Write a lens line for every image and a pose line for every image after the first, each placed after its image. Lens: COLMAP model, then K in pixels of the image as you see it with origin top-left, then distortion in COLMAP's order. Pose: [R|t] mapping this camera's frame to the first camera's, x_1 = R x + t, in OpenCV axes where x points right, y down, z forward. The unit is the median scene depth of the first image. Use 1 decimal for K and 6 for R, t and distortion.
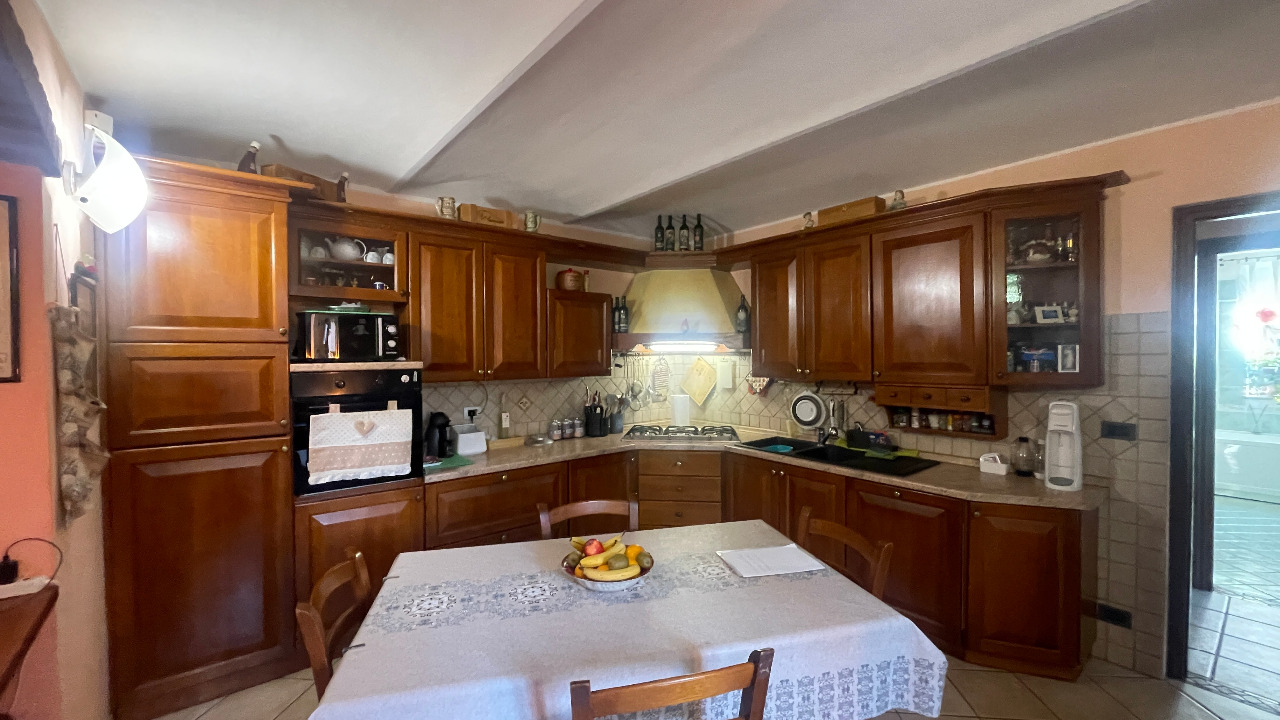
lens RADIAL K [[511.7, 0, 643.8], [0, 511.7, 359.9], [0, 0, 1]] dist [-0.005705, 0.001052]
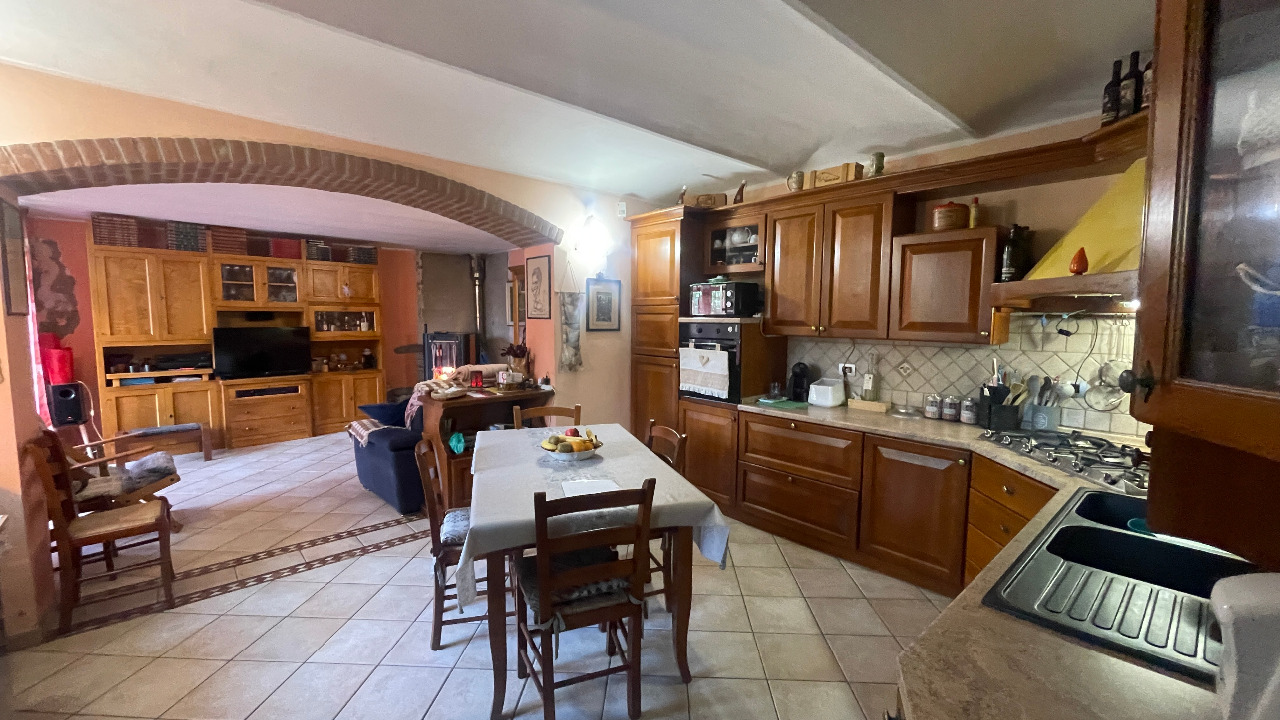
lens RADIAL K [[511.7, 0, 639.6], [0, 511.7, 360.1], [0, 0, 1]] dist [-0.005705, 0.001052]
pose [[0.045552, 0.091708, -0.994743, 0.867961], [-0.022197, 0.995624, 0.090773, -0.000161], [0.998715, 0.017945, 0.047389, 0.691929]]
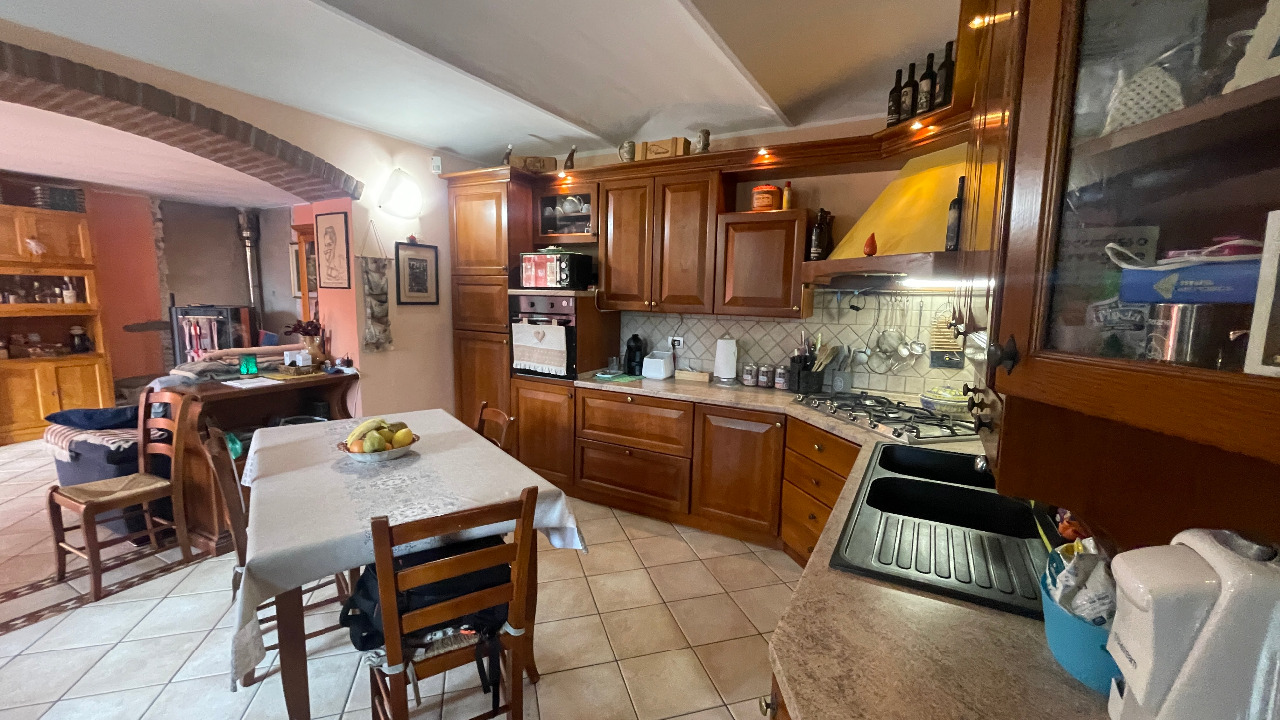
lens RADIAL K [[511.7, 0, 638.9], [0, 511.7, 359.7], [0, 0, 1]] dist [-0.005705, 0.001052]
pose [[0.373312, 0.134695, -0.917876, 0.802437], [-0.037083, 0.990779, 0.130311, 0.003802], [0.926965, -0.014609, 0.374864, 0.683277]]
